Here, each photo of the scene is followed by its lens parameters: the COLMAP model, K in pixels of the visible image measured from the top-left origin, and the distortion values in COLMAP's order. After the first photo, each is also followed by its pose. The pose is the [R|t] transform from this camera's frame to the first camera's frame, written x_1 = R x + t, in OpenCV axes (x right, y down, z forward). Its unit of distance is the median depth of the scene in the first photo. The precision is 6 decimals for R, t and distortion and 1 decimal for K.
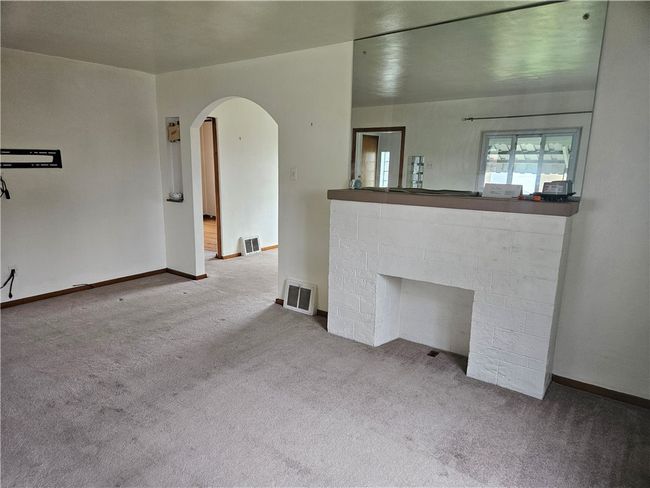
lens RADIAL K [[431.4, 0, 323.6], [0, 431.4, 264.8], [0, 0, 1]] dist [0.039456, -0.001886]
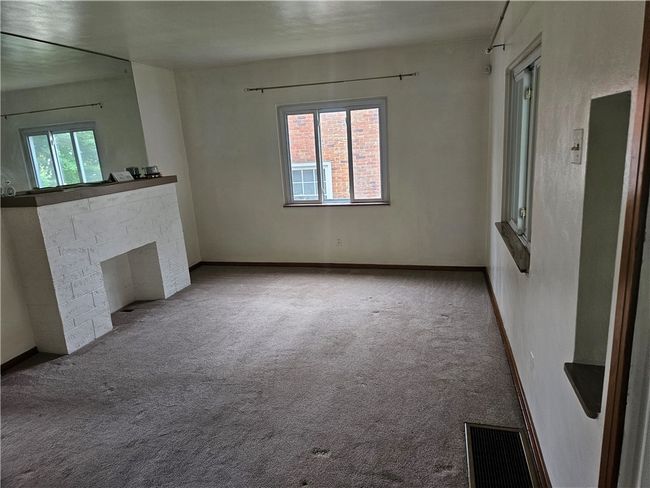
lens RADIAL K [[434.6, 0, 328.7], [0, 434.6, 246.1], [0, 0, 1]] dist [0.068901, -0.050483]
pose [[-0.381963, -0.204660, 0.901232, -0.858373], [0.275339, 0.905687, 0.322367, -0.170426], [-0.882209, 0.371276, -0.289588, 0.629481]]
